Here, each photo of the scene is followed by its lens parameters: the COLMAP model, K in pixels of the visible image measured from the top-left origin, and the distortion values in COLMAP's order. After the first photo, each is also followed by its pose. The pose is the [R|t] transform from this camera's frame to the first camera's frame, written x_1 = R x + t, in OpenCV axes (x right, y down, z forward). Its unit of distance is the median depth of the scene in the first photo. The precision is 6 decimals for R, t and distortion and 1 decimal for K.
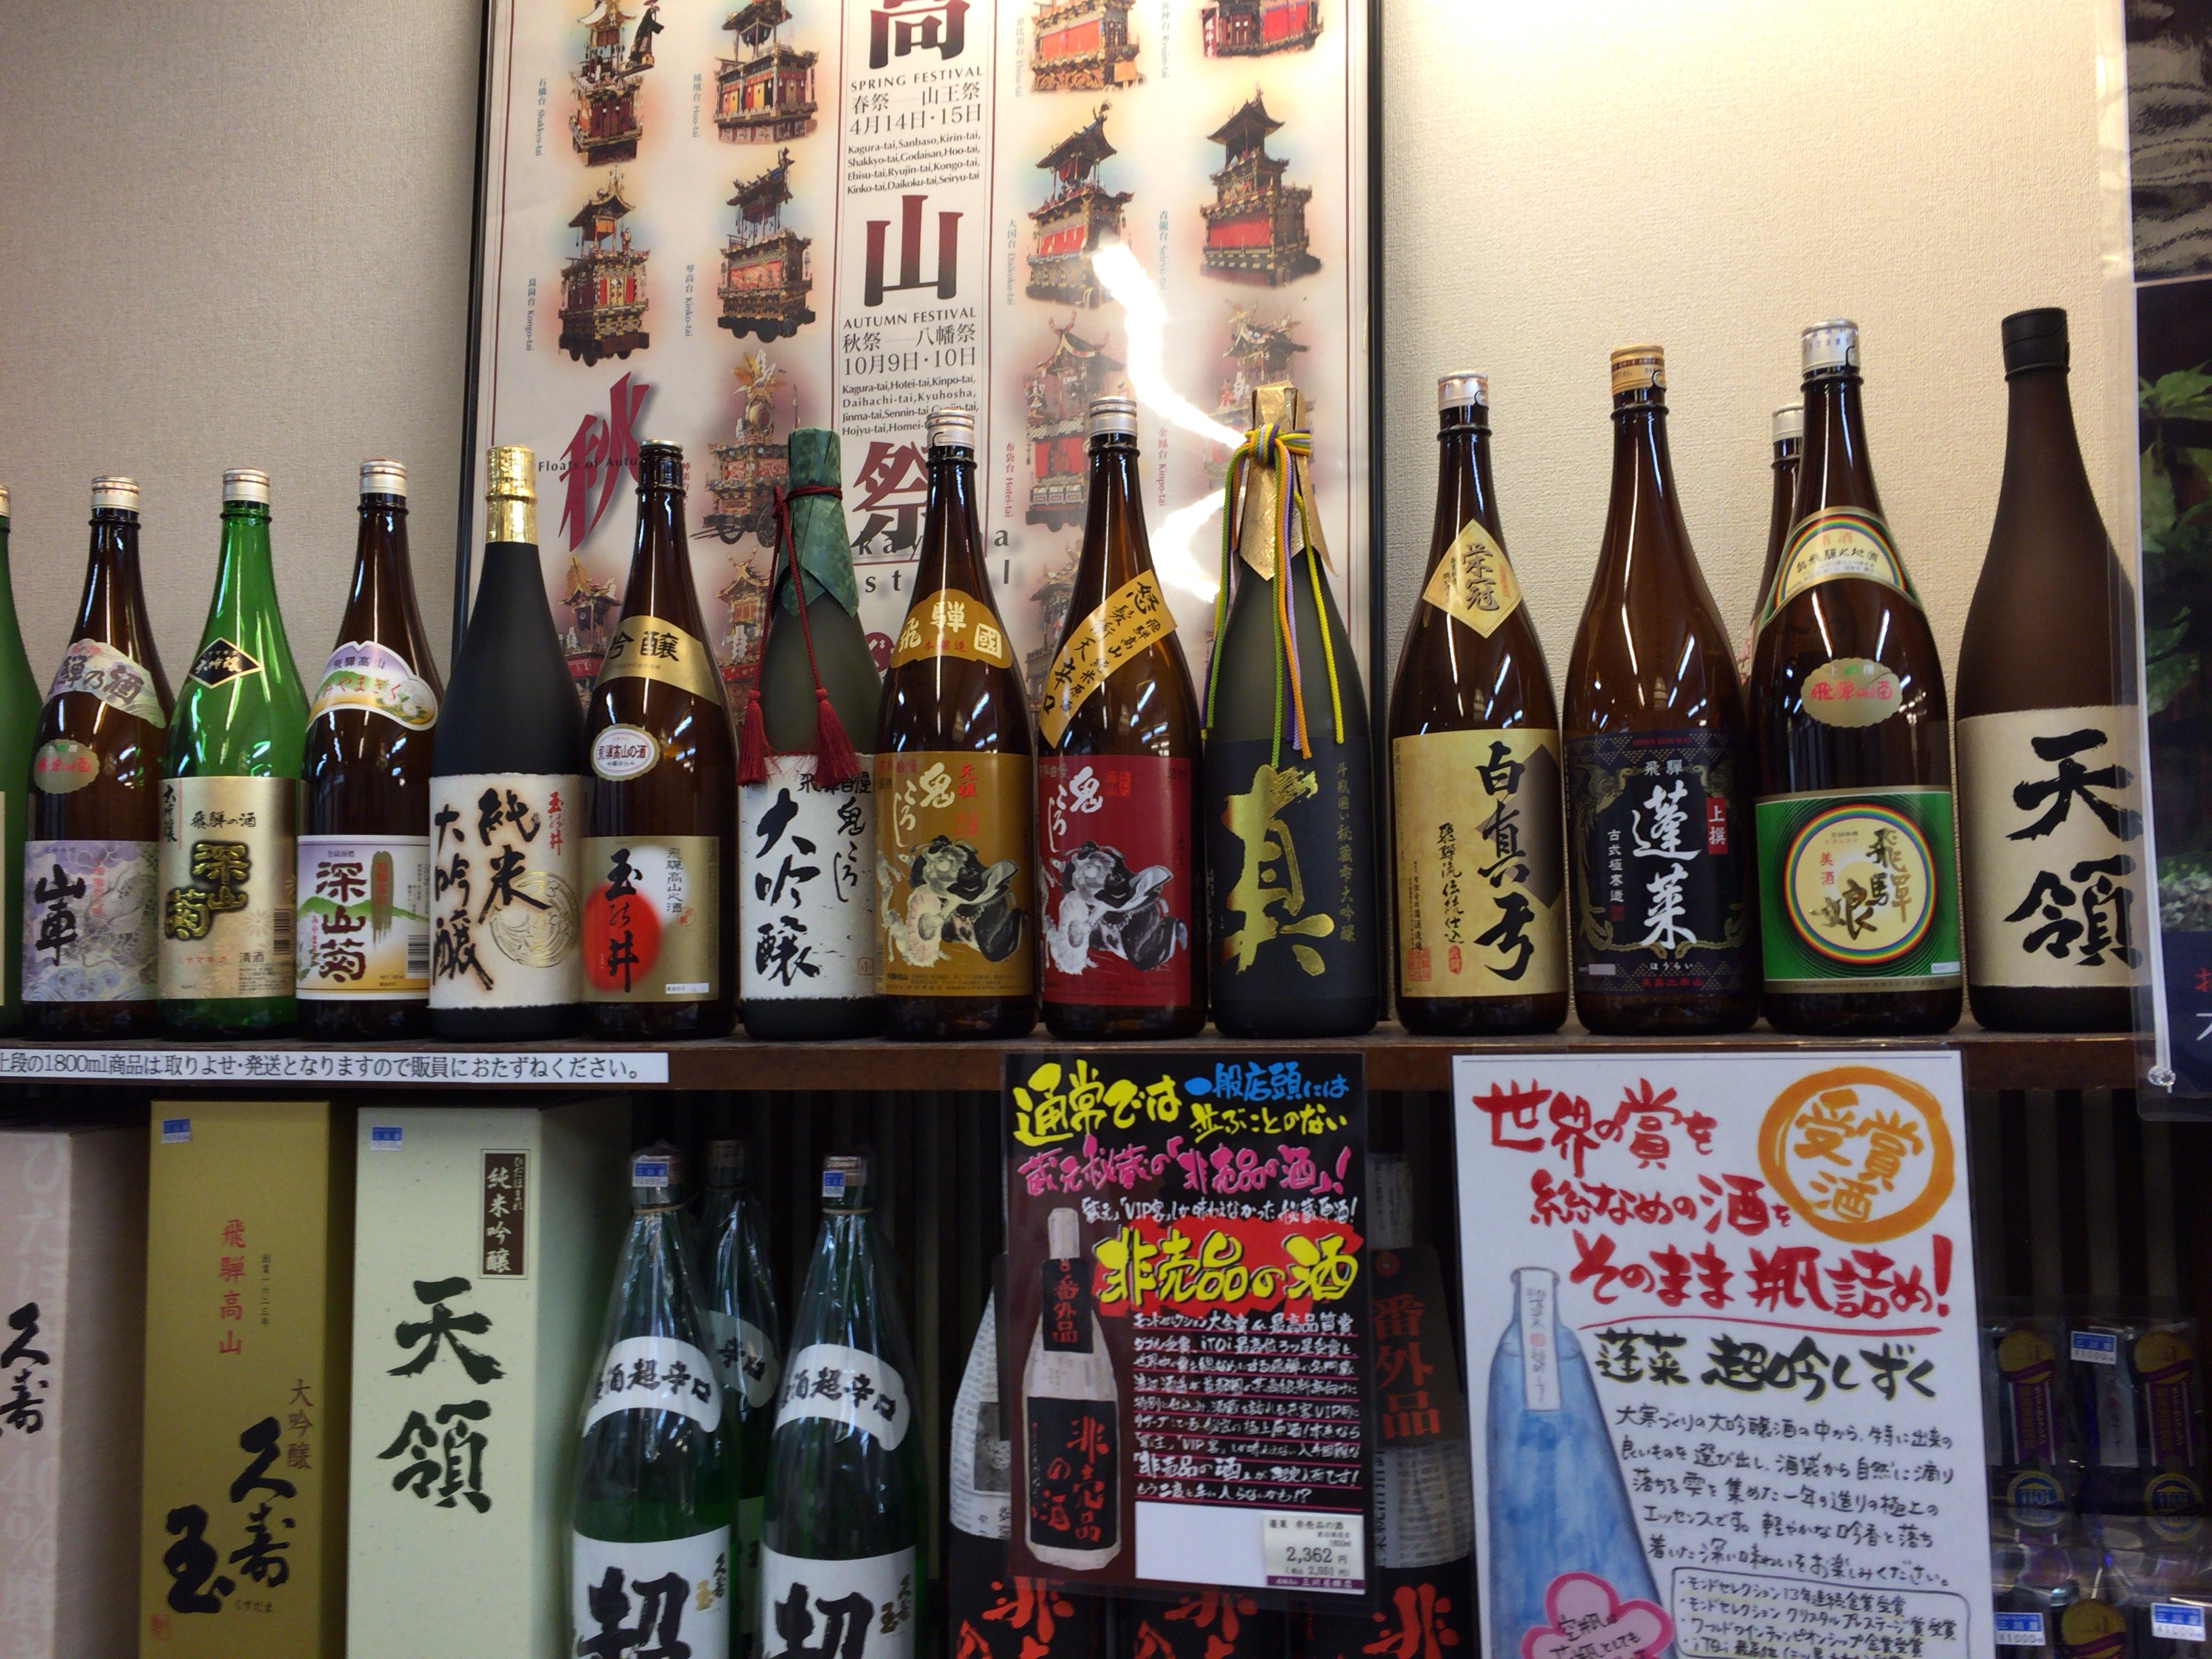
lens RADIAL K [[1902.2, 0, 1120.9], [0, 1902.2, 826.8], [0, 0, 1]] dist [0.088736, -0.132500]
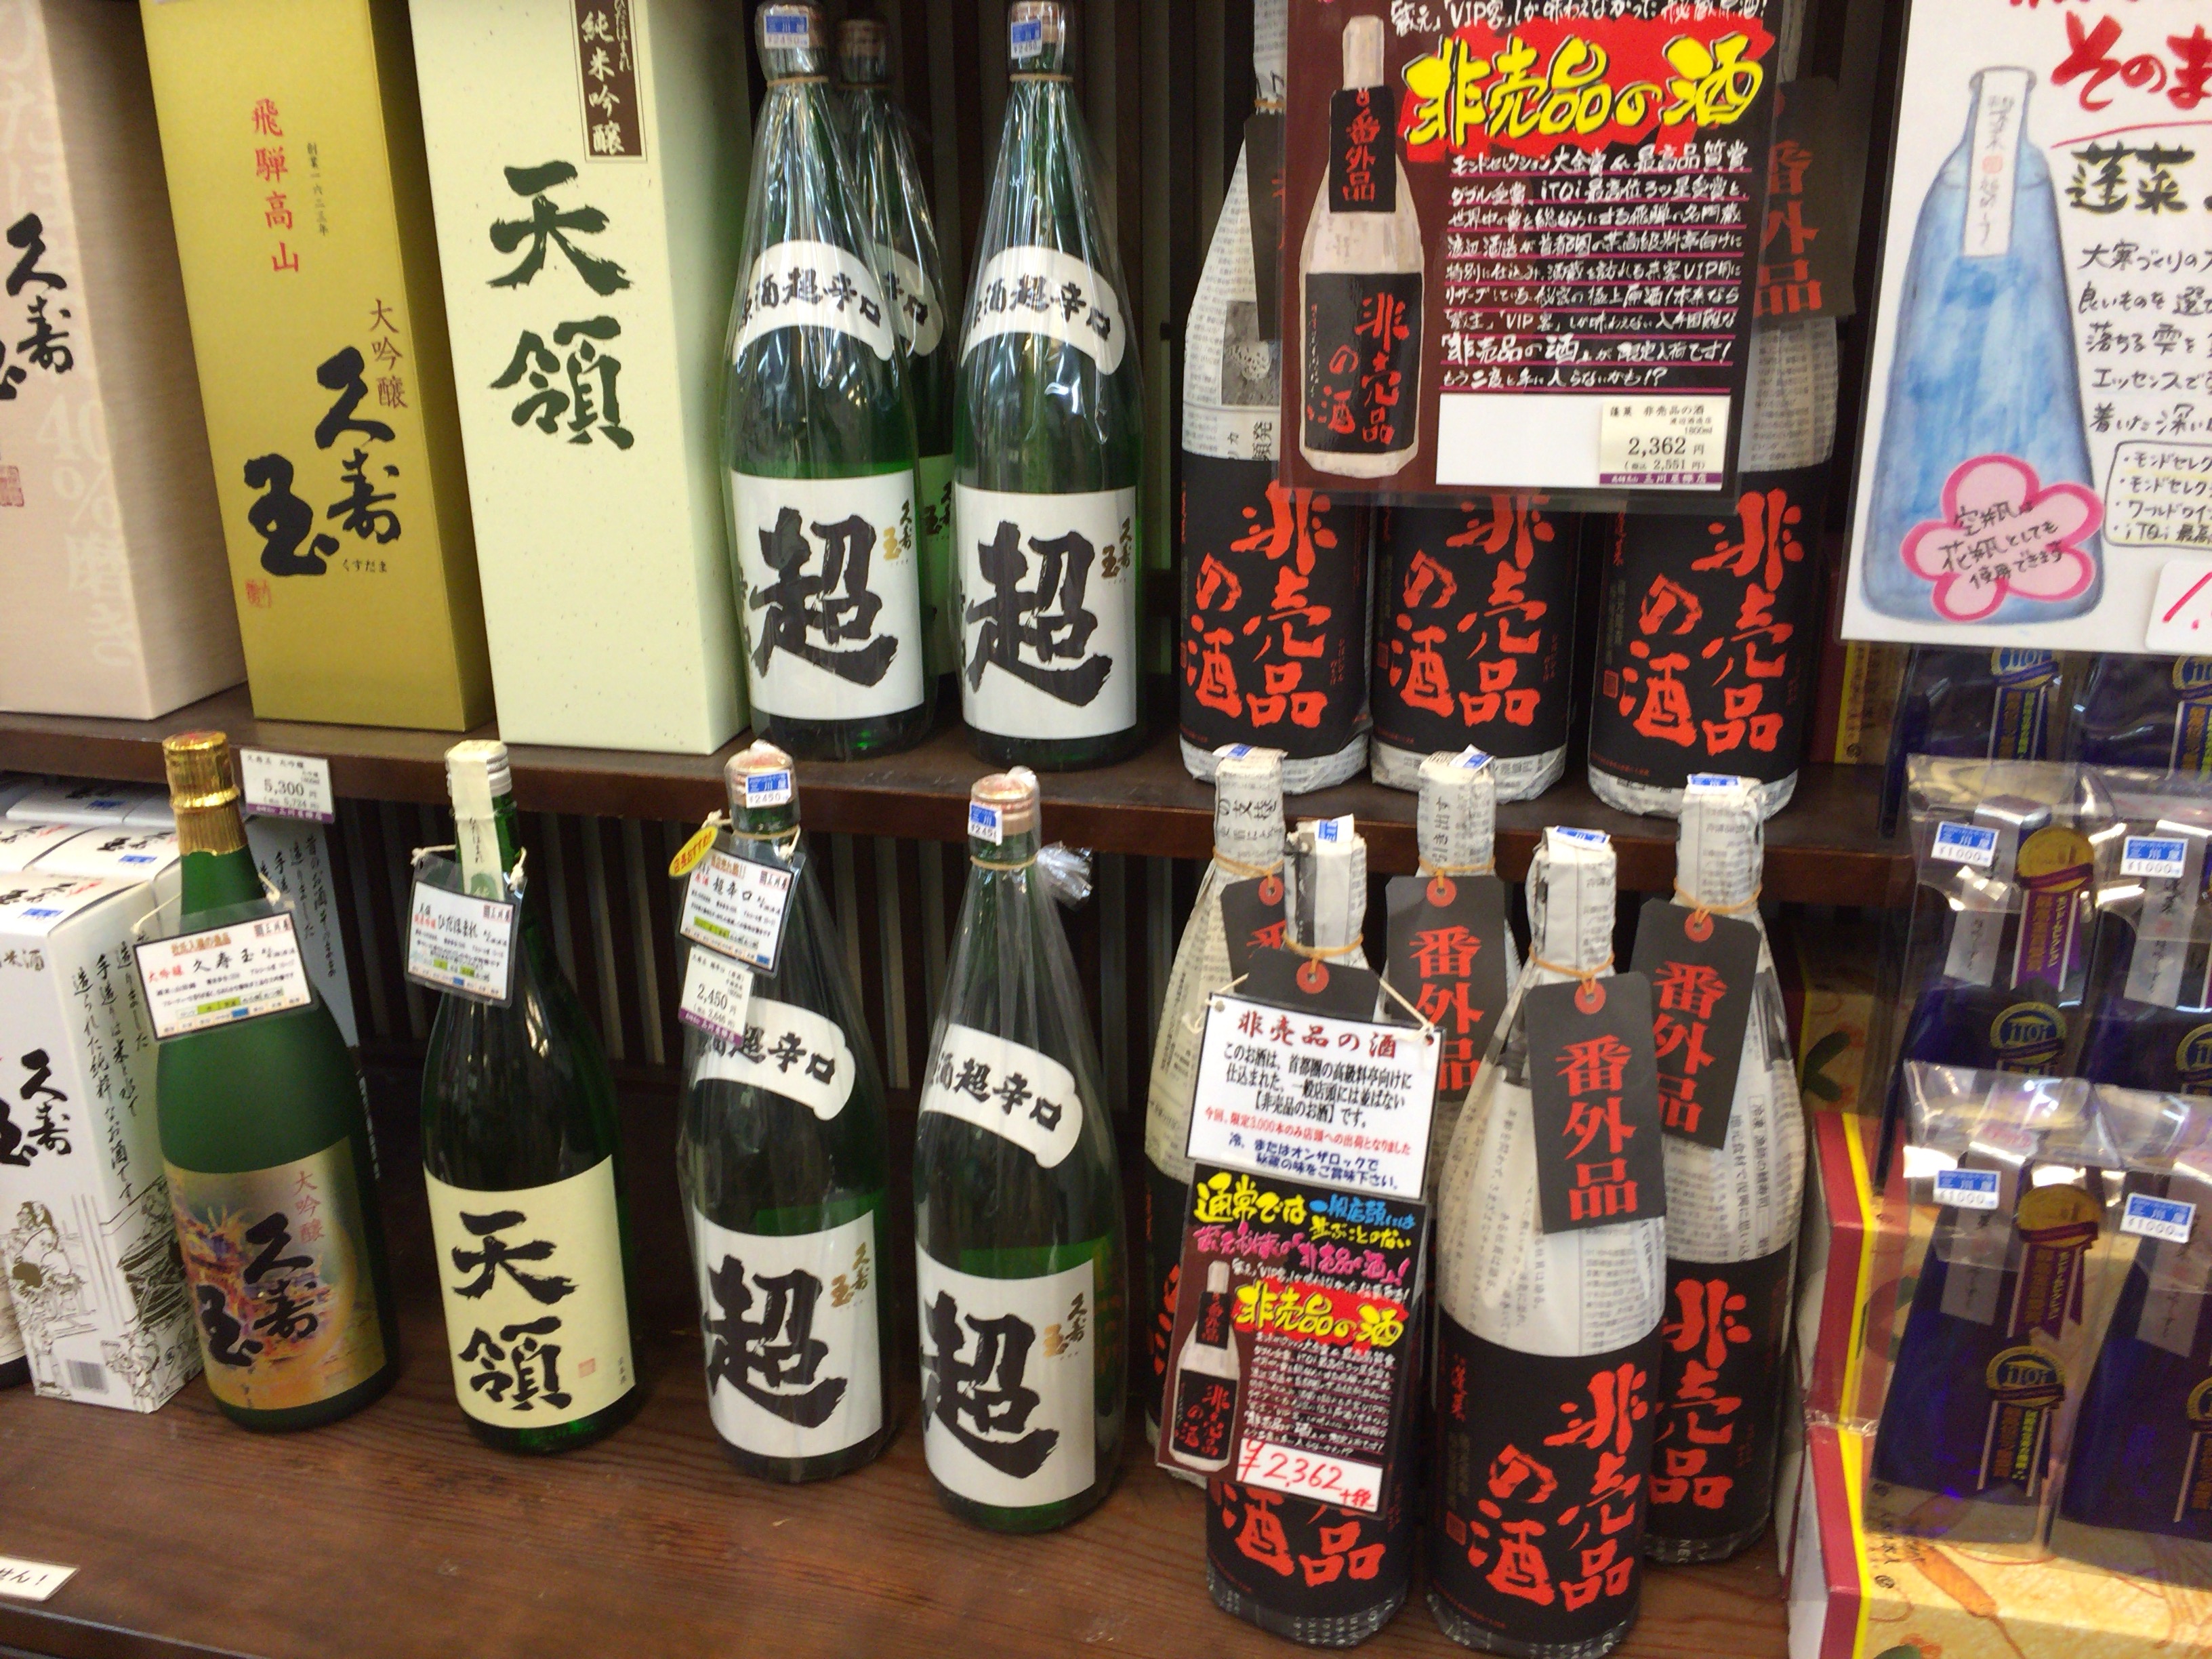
lens RADIAL K [[1902.2, 0, 1114.8], [0, 1902.2, 836.0], [0, 0, 1]] dist [0.088736, -0.132500]
pose [[0.999878, -0.000899, 0.015583, -0.133141], [-0.005321, 0.918918, 0.394413, 0.185007], [-0.014674, -0.394448, 0.918801, 0.155921]]
